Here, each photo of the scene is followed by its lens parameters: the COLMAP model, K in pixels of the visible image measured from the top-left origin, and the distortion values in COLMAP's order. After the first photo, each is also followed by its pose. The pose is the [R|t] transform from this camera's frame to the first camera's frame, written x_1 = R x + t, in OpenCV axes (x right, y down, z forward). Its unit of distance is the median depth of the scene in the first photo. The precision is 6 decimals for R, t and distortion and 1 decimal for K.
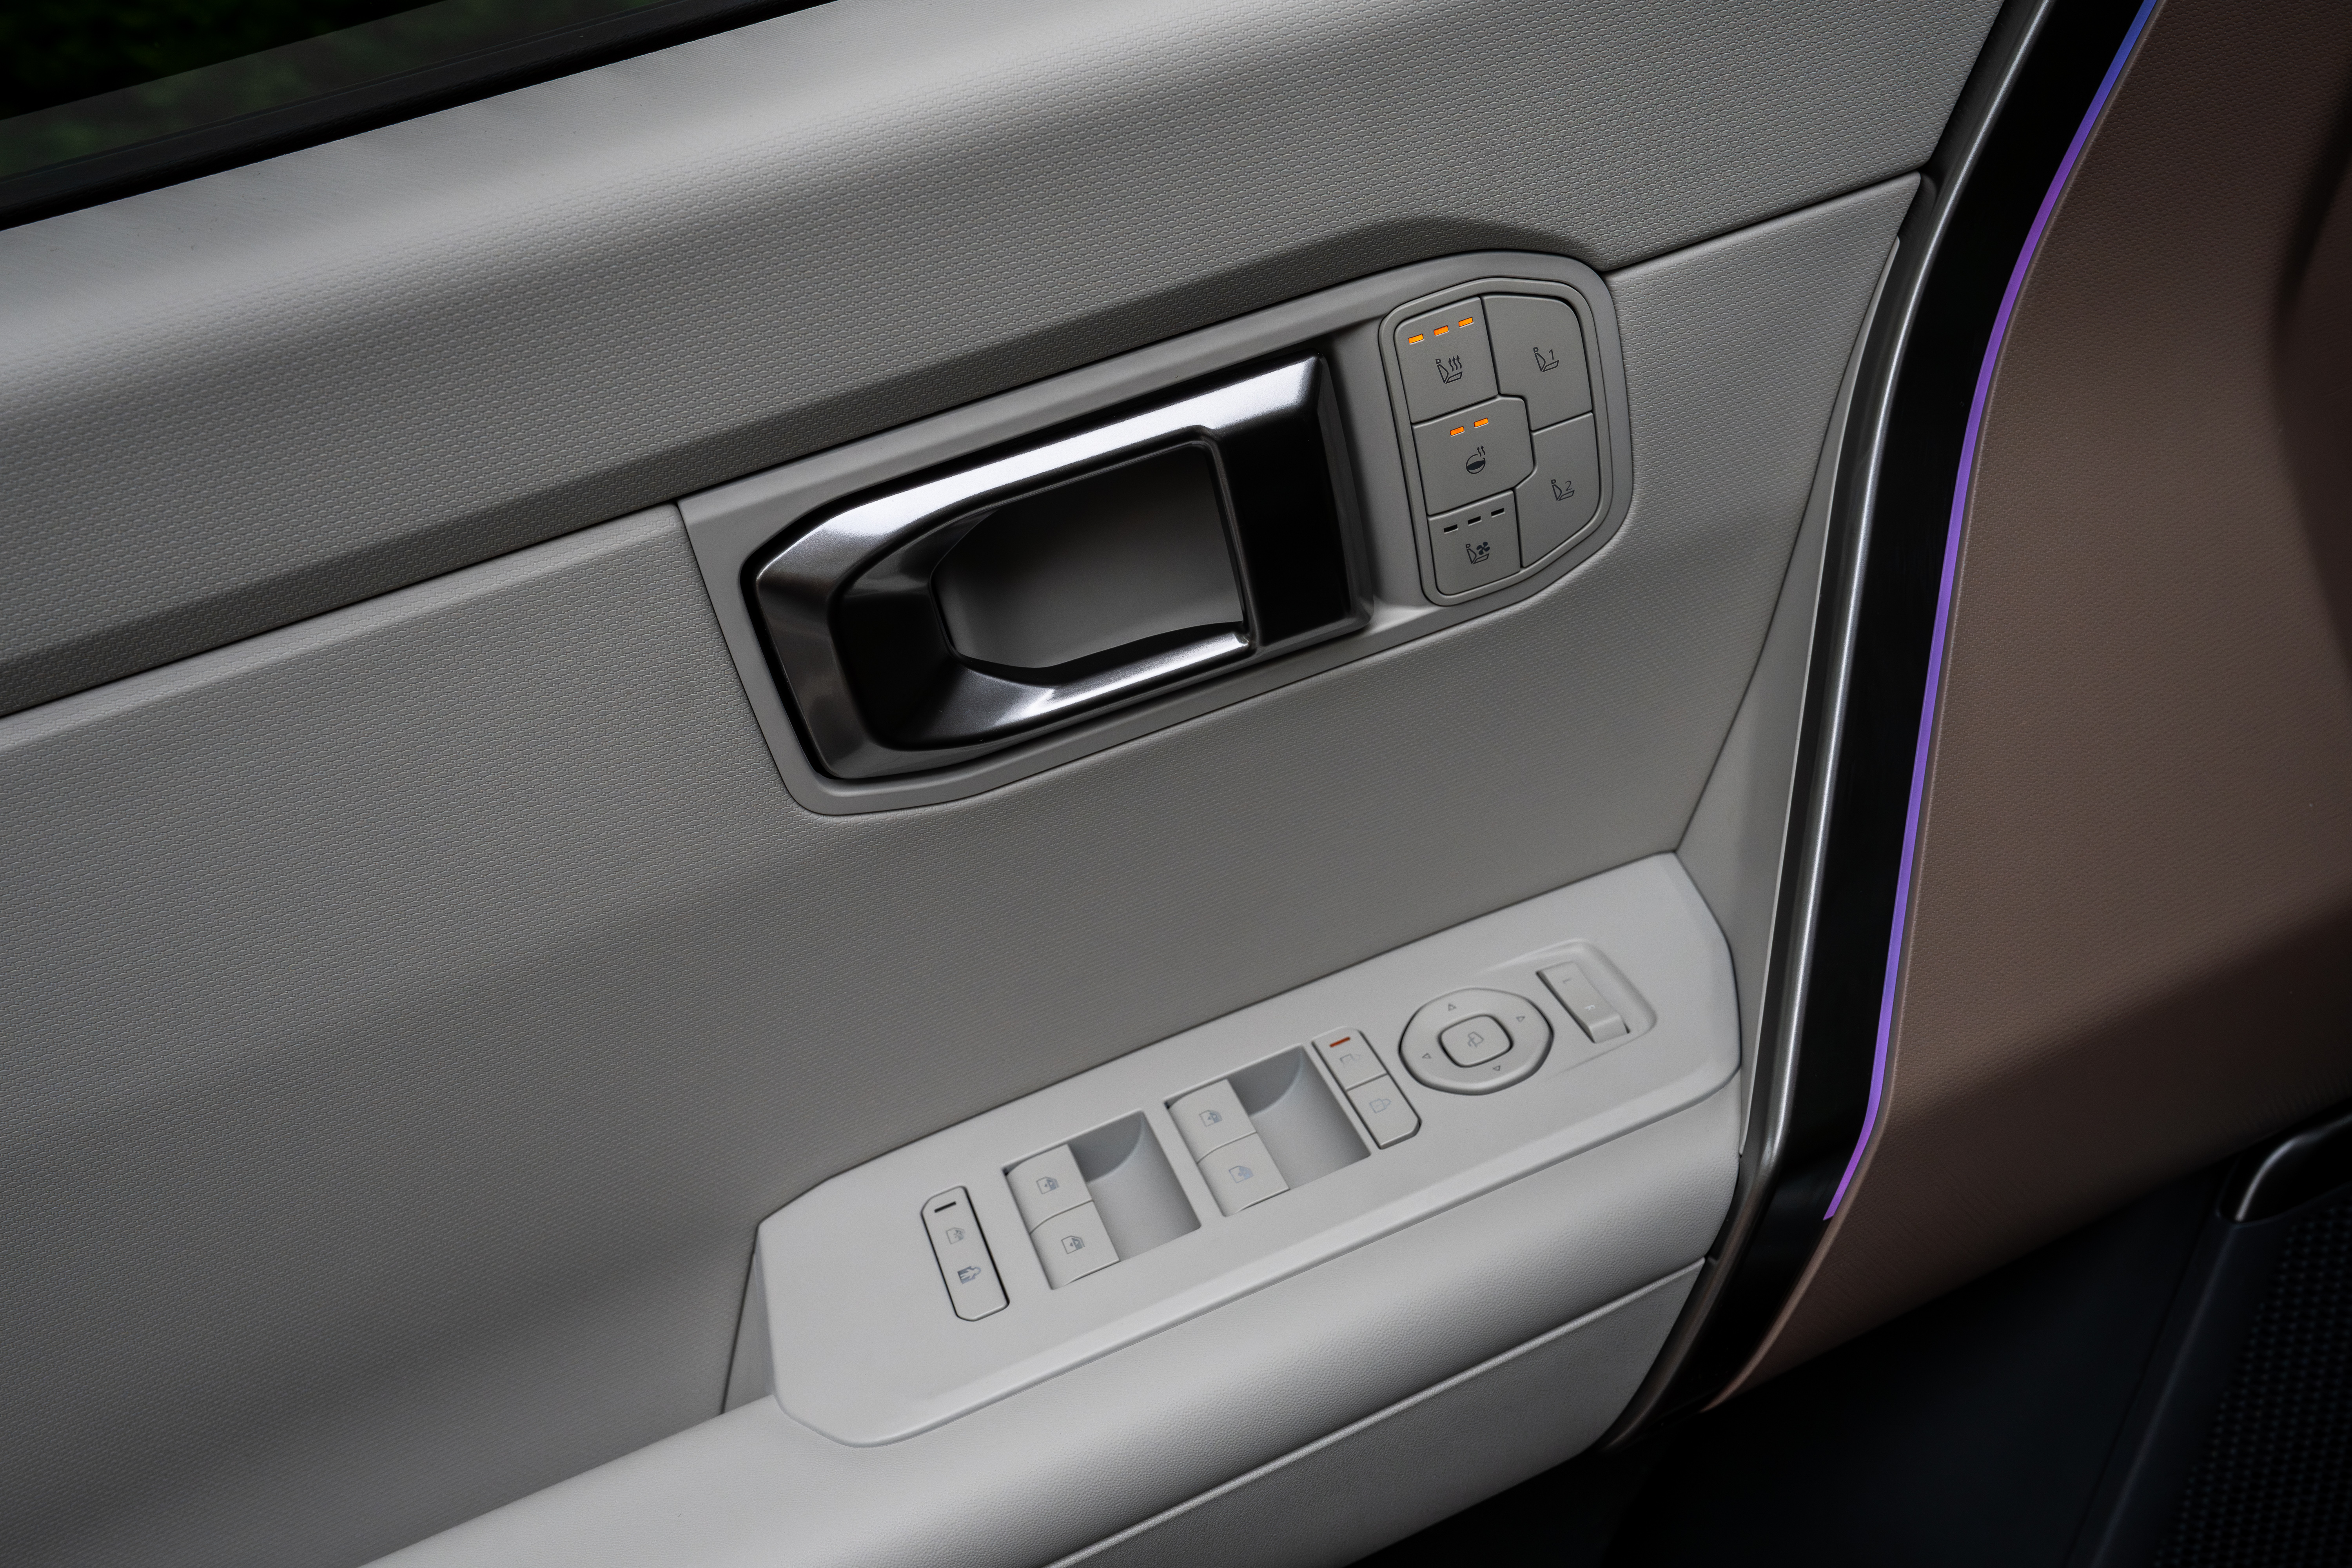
lens RADIAL K [[2220.9, 0, 1176.0], [0, 2220.9, 784.0], [0, 0, 1]] dist [-0.001756, -0.000947]
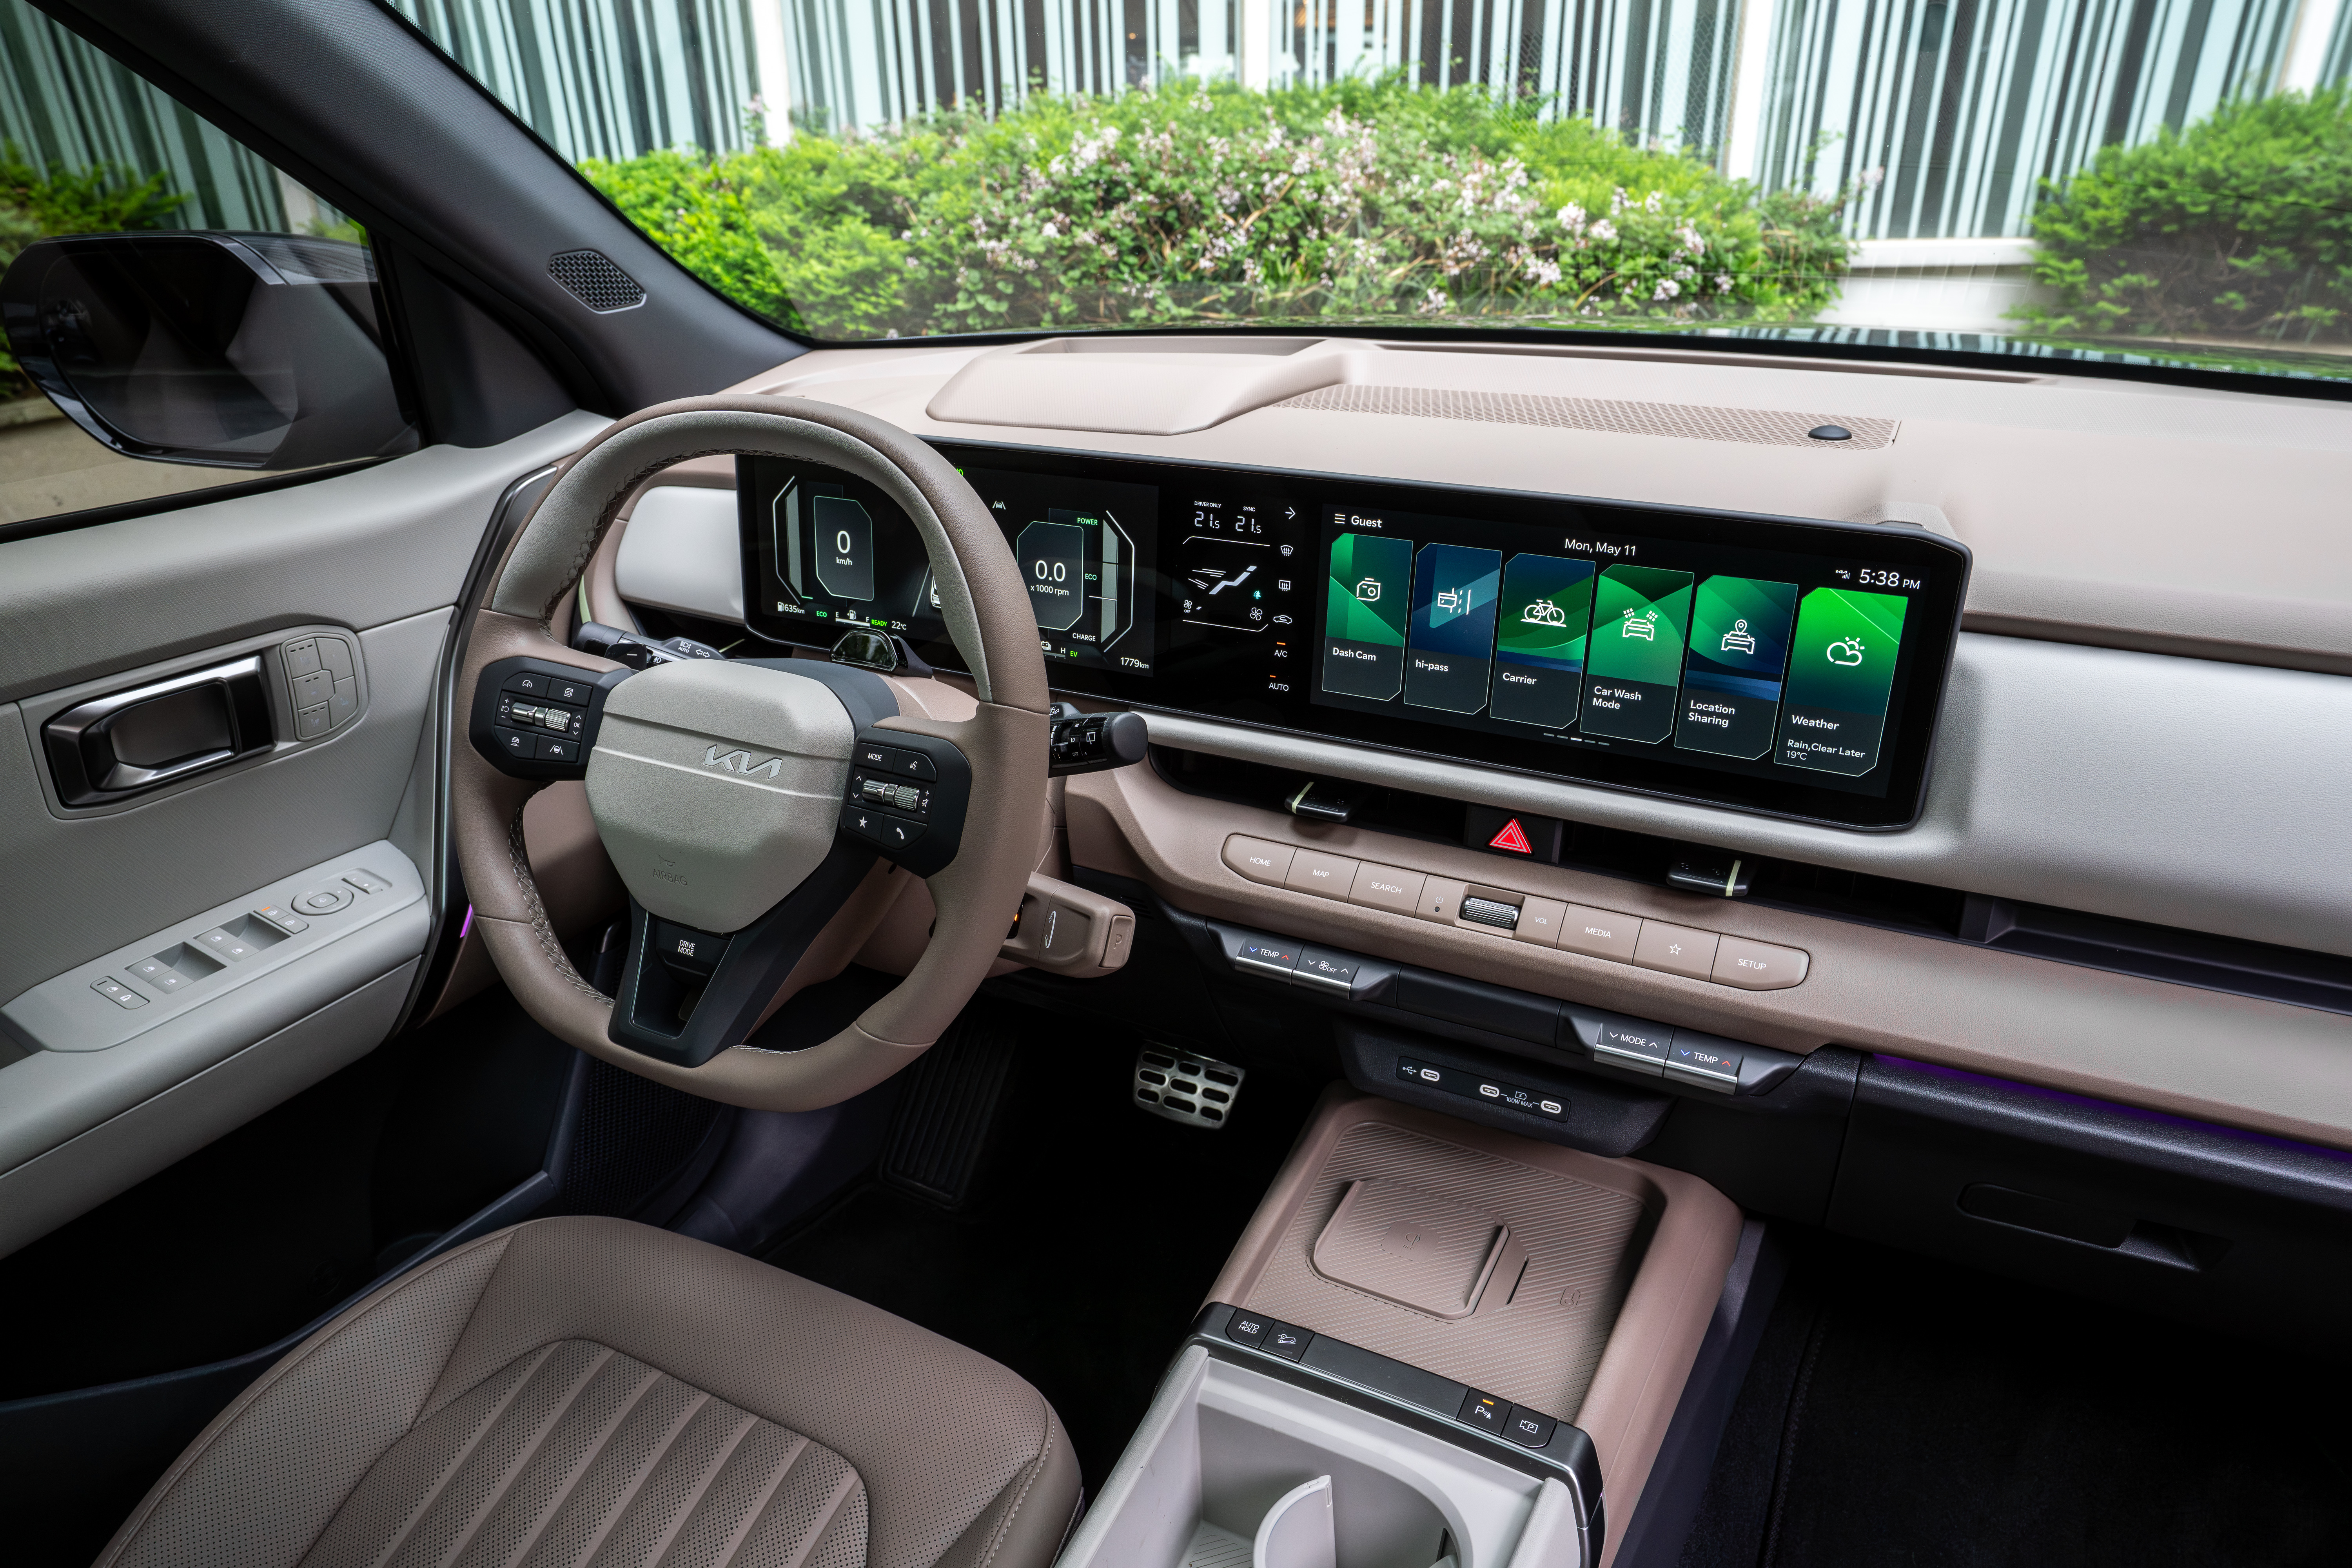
lens RADIAL K [[1500.8, 0, 1168.5], [0, 1500.8, 784.4], [0, 0, 1]] dist [-0.033764, 0.047873]
pose [[0.717603, -0.054648, 0.694305, -0.454262], [0.168649, 0.980881, -0.097104, 0.377561], [-0.675725, 0.186776, 0.713100, -1.239670]]
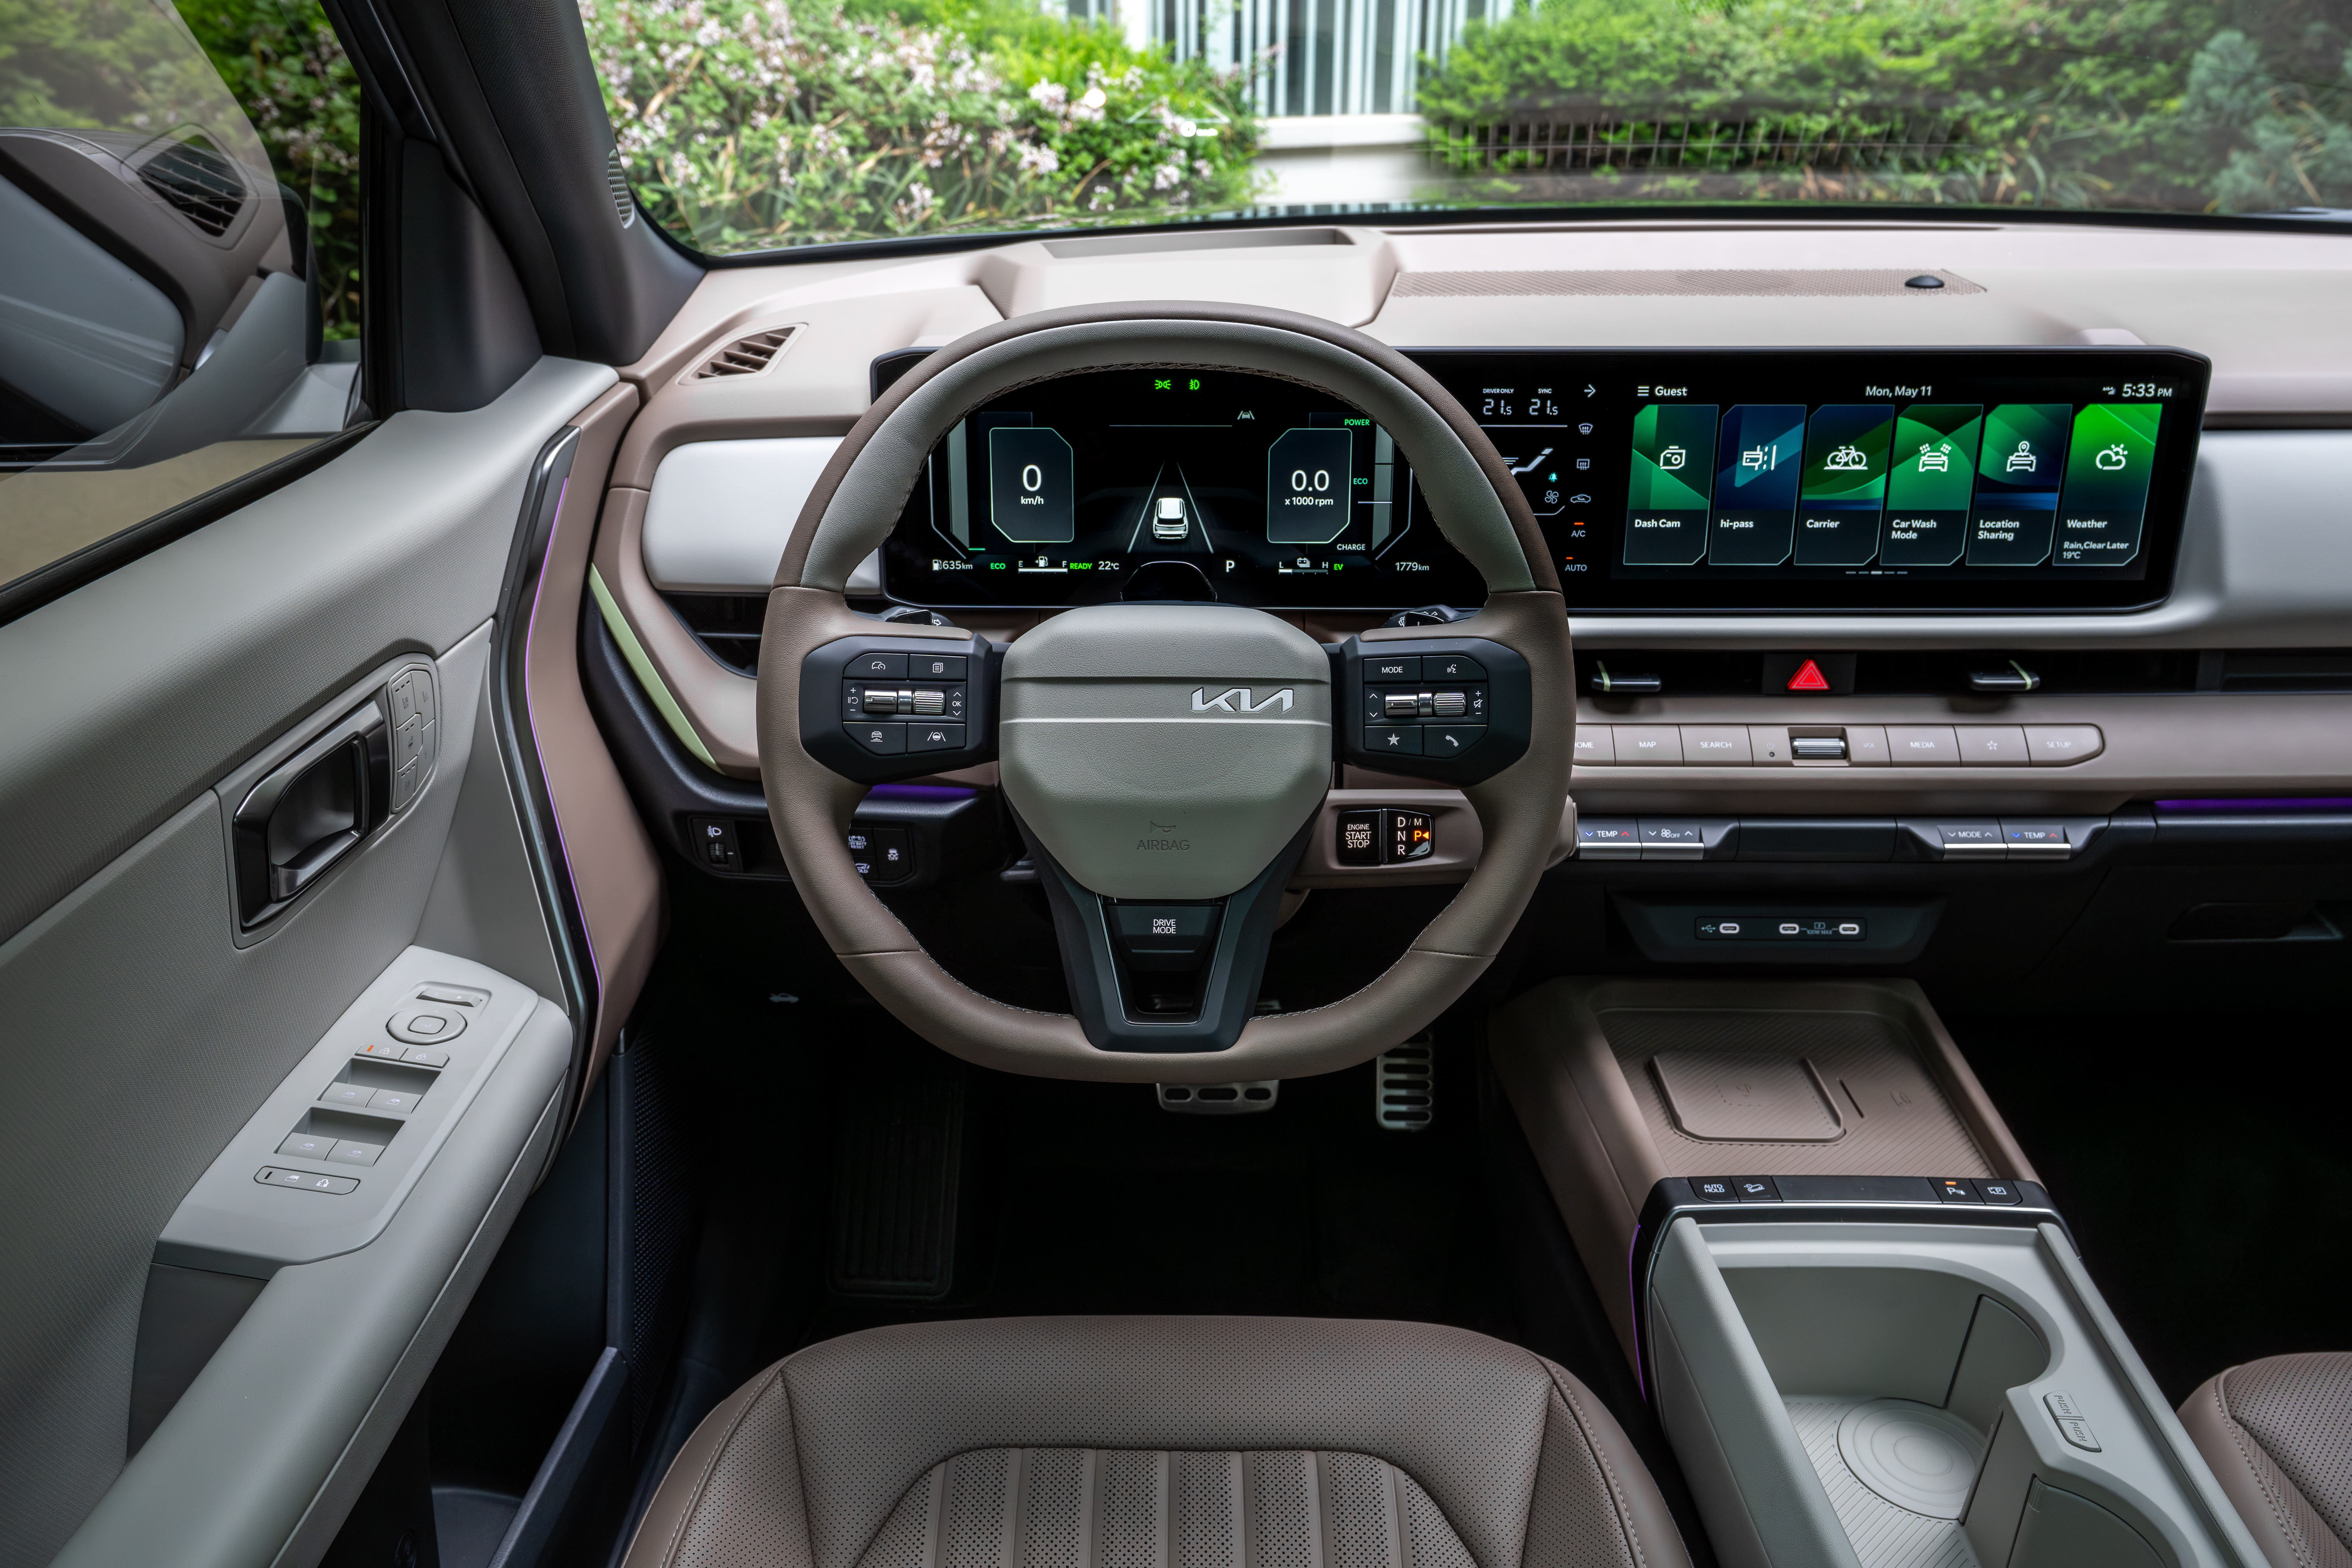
lens RADIAL K [[1866.9, 0, 1180.0], [0, 1866.9, 787.3], [0, 0, 1]] dist [0.010120, 0.057679]
pose [[0.341442, -0.140446, 0.929350, -1.389852], [0.358583, 0.933451, 0.009323, 0.161709], [-0.868812, 0.330067, 0.369082, -0.382920]]
